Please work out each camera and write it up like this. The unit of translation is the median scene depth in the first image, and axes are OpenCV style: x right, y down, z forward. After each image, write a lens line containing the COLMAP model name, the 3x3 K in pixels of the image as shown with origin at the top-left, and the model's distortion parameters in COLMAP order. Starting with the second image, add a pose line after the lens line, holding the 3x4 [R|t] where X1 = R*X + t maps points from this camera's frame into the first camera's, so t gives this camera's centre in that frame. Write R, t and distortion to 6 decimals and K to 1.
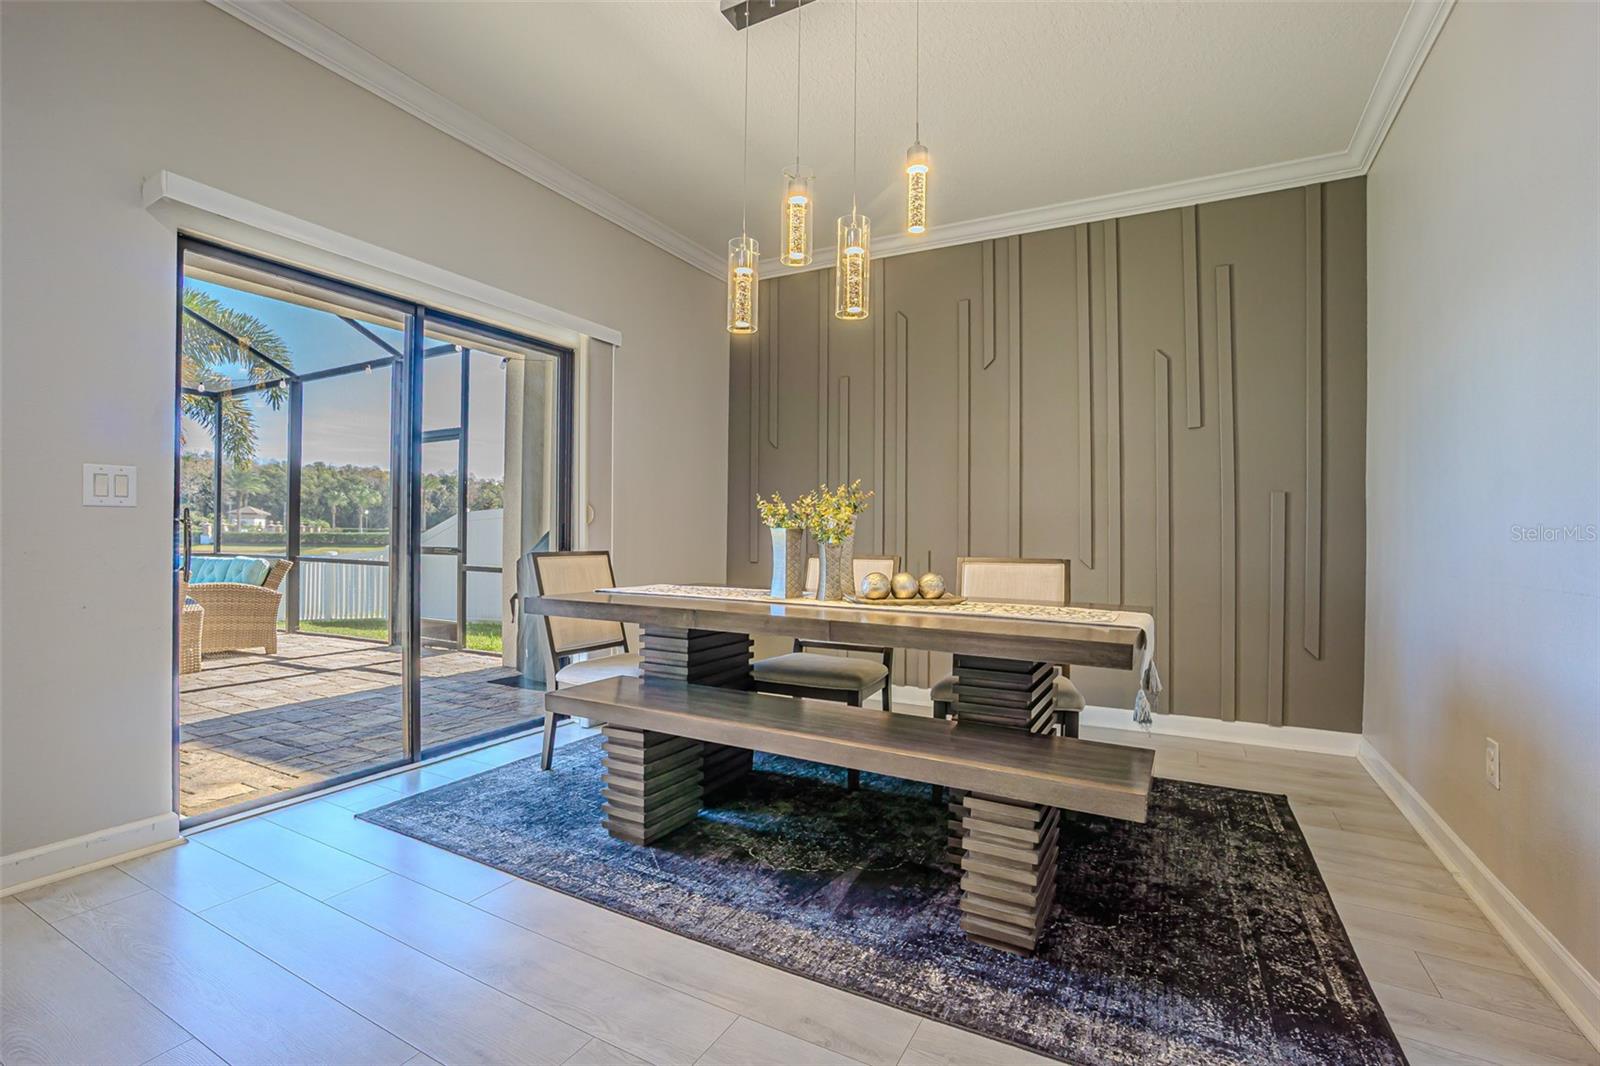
lens RADIAL K [[706.6, 0, 770.5], [0, 706.6, 535.1], [0, 0, 1]] dist [-0.061631, 0.026461]
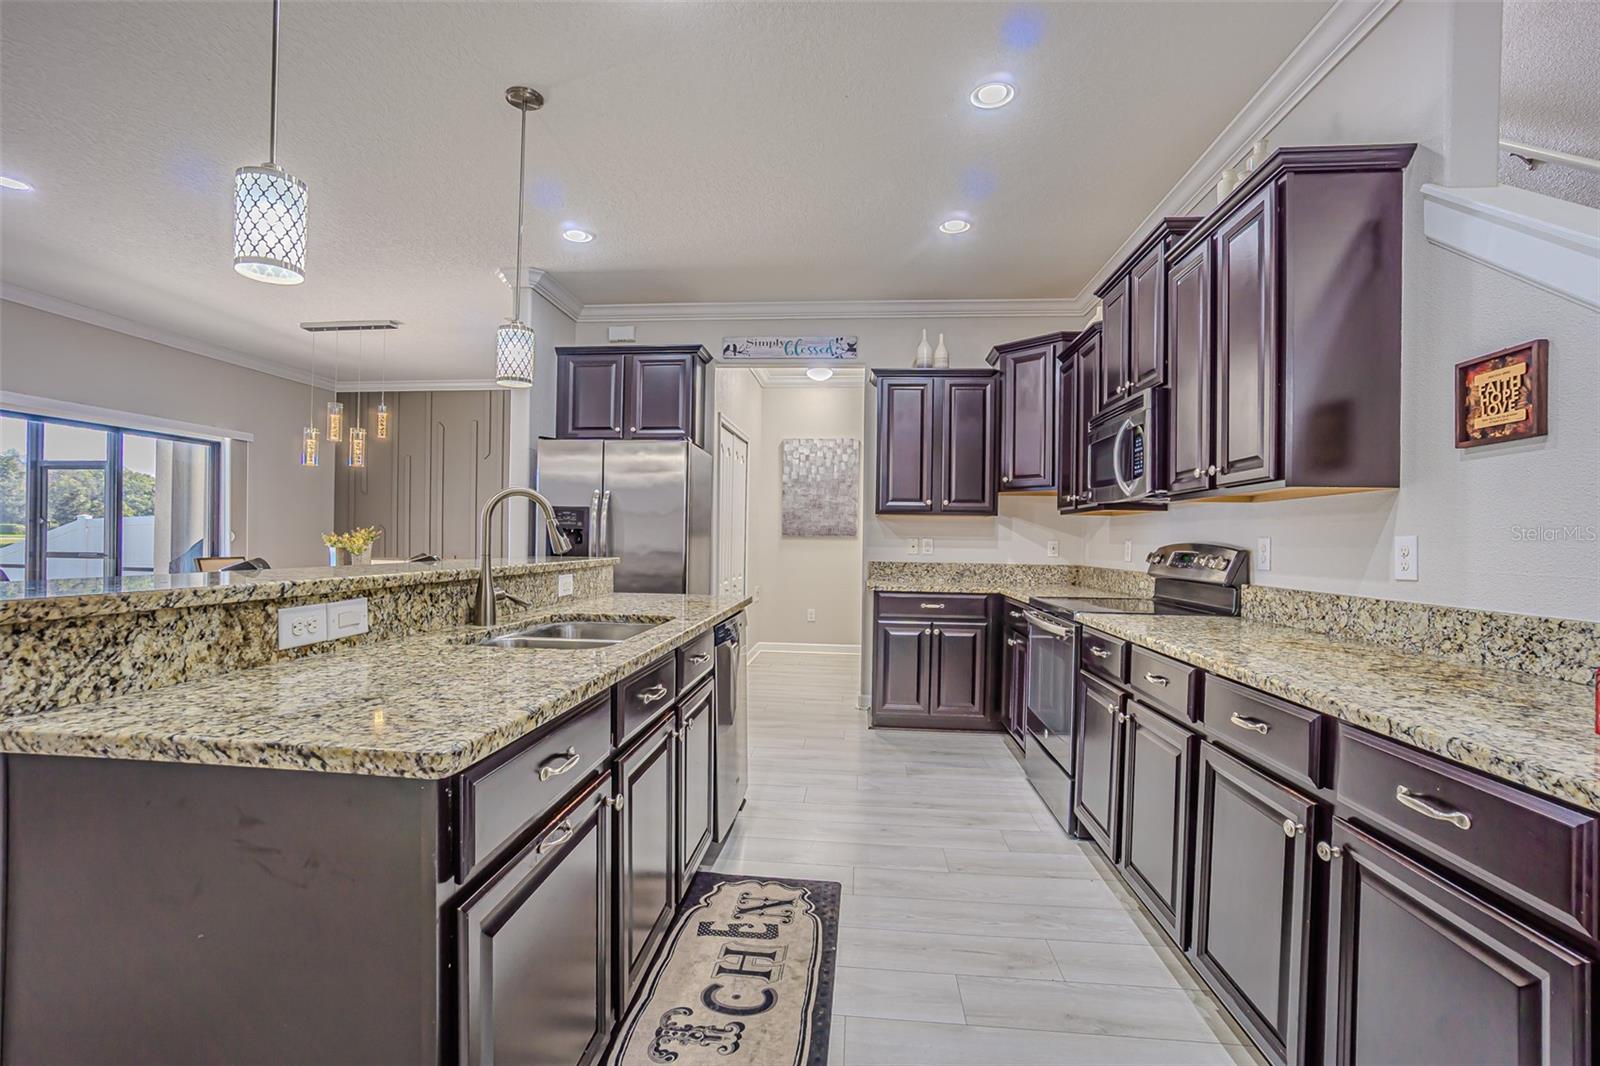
lens RADIAL K [[706.6, 0, 770.5], [0, 706.6, 535.1], [0, 0, 1]] dist [-0.061631, 0.026461]
pose [[0.908183, 0.005766, 0.418533, 0.358072], [-0.006094, 0.999981, -0.000552, -0.055978], [-0.418529, -0.002049, 0.908201, -1.614842]]
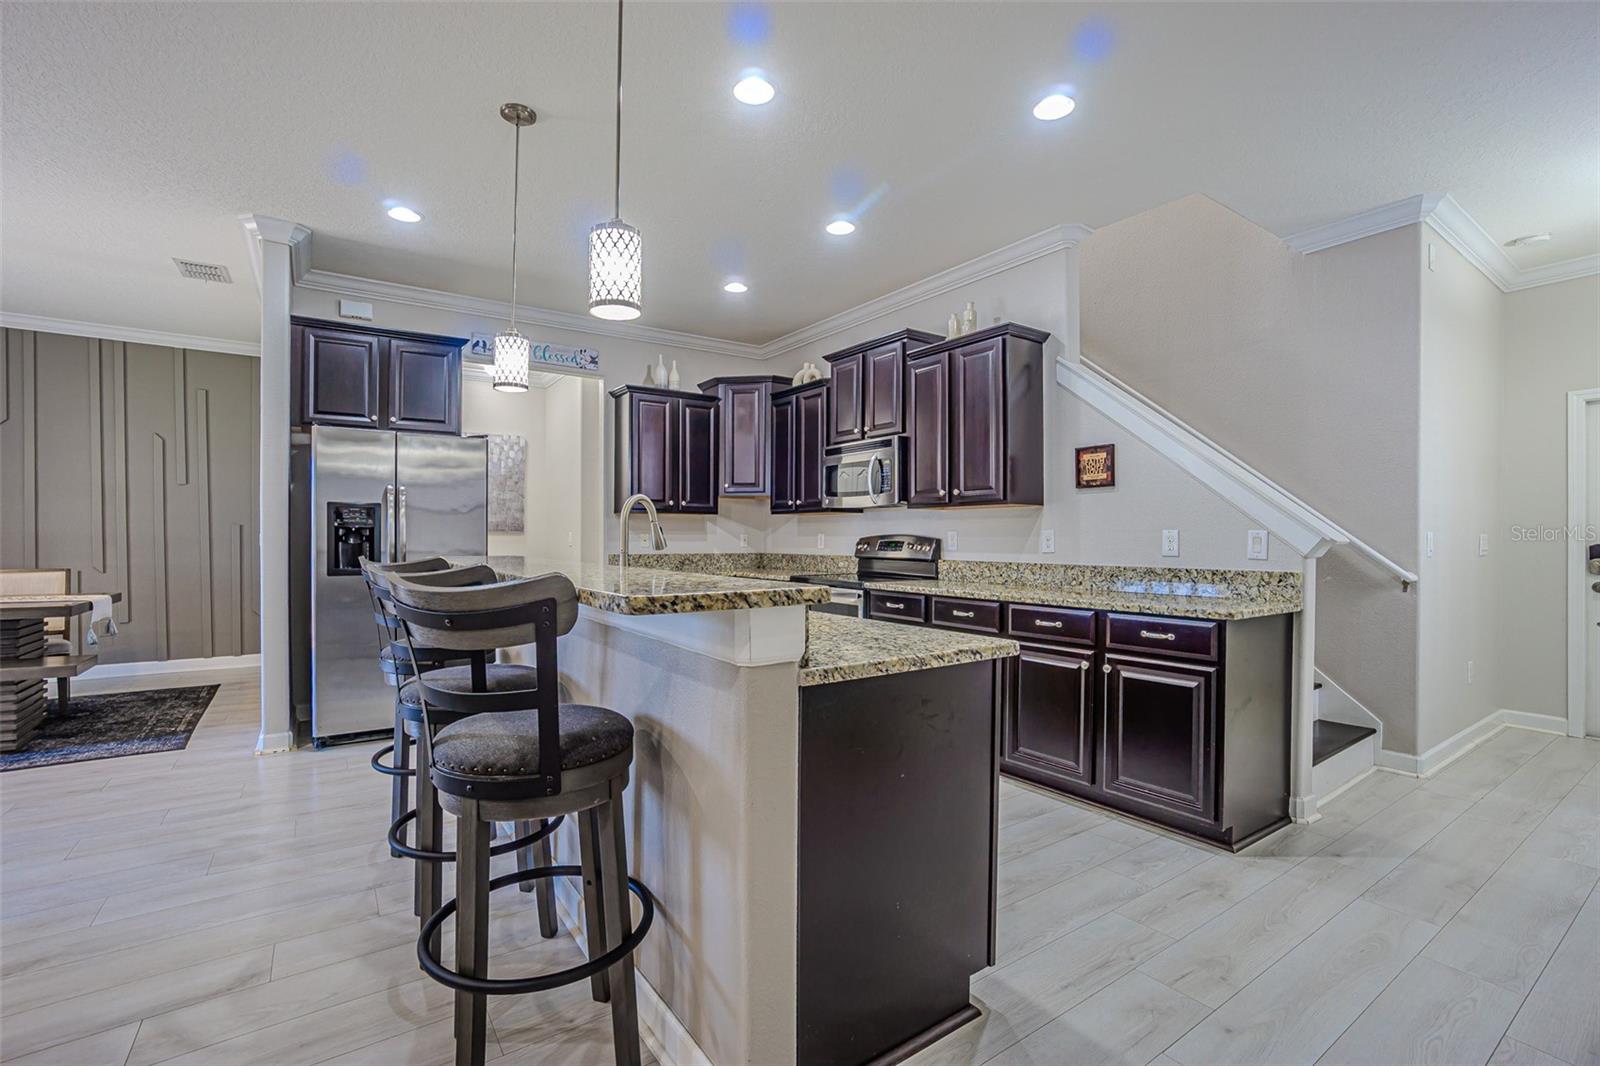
lens RADIAL K [[706.6, 0, 770.5], [0, 706.6, 535.1], [0, 0, 1]] dist [-0.061631, 0.026461]
pose [[0.438225, -0.007945, 0.898830, -0.329514], [0.001605, 0.999966, 0.008056, -0.062553], [-0.898864, -0.002088, 0.438223, -1.349087]]
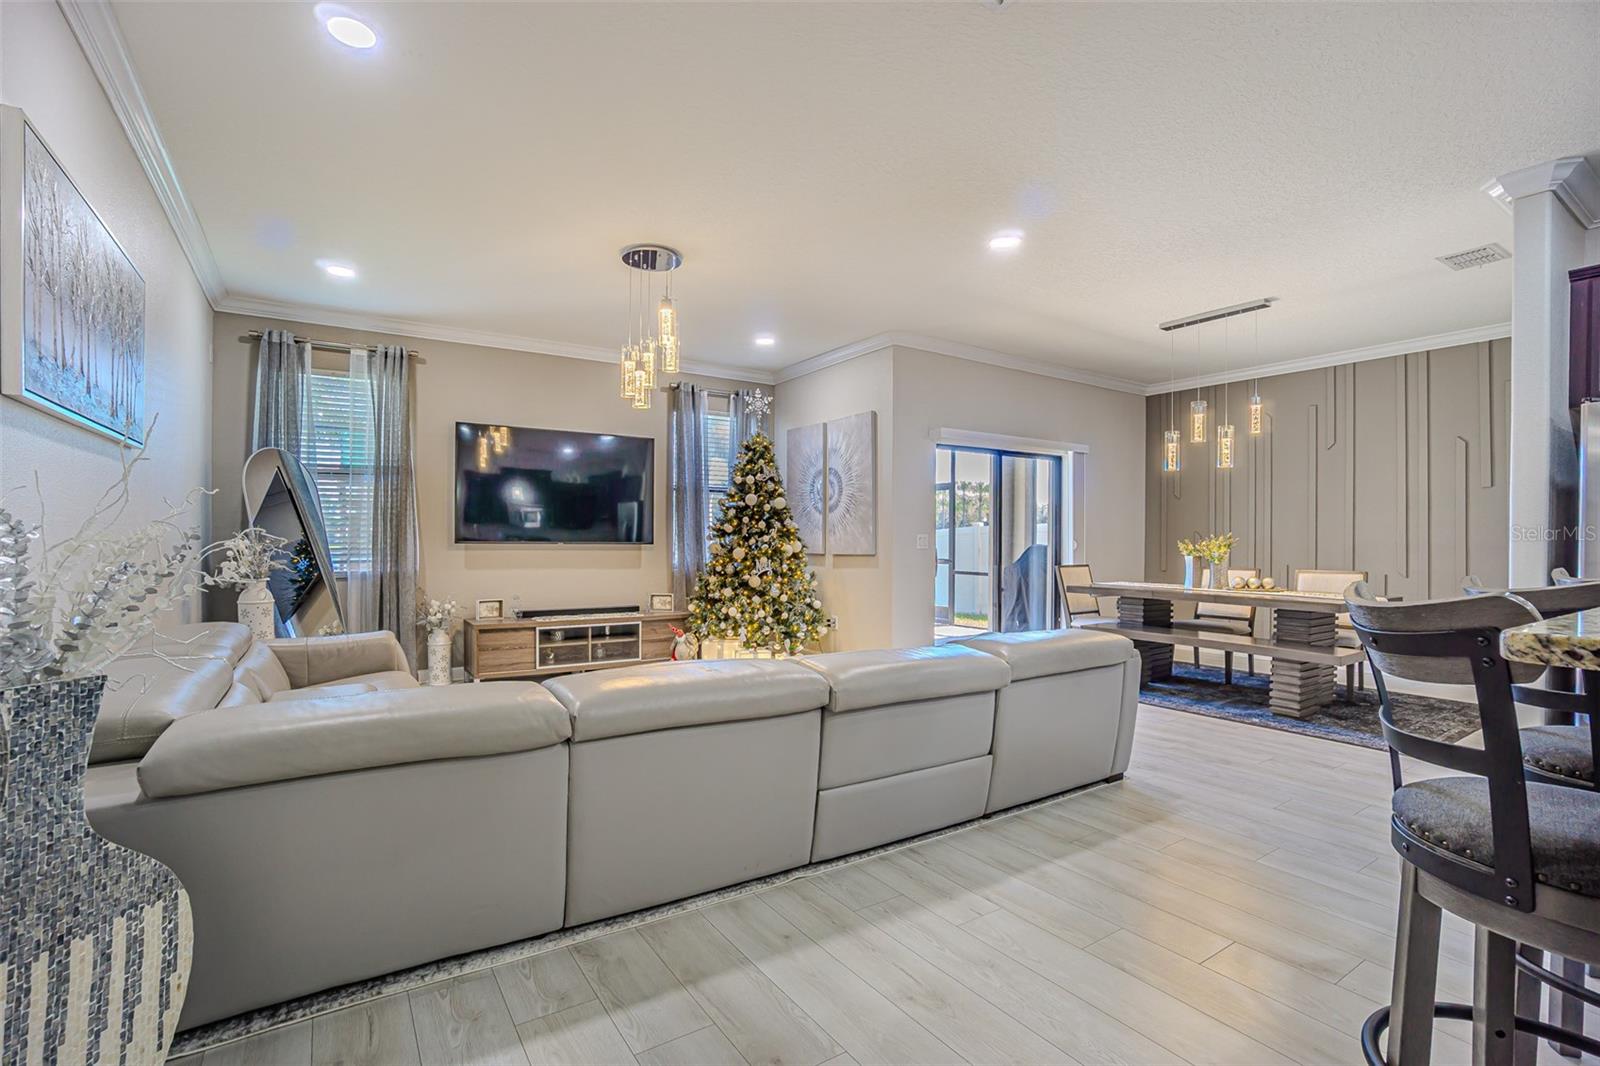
lens RADIAL K [[729.5, 0, 830.1], [0, 729.5, 544.1], [0, 0, 1]] dist [-0.001380, 0.000085]
pose [[0.916711, -0.002689, -0.399542, -0.101501], [0.004839, 0.999979, 0.004372, -0.059684], [0.399522, -0.005942, 0.916704, -1.475451]]
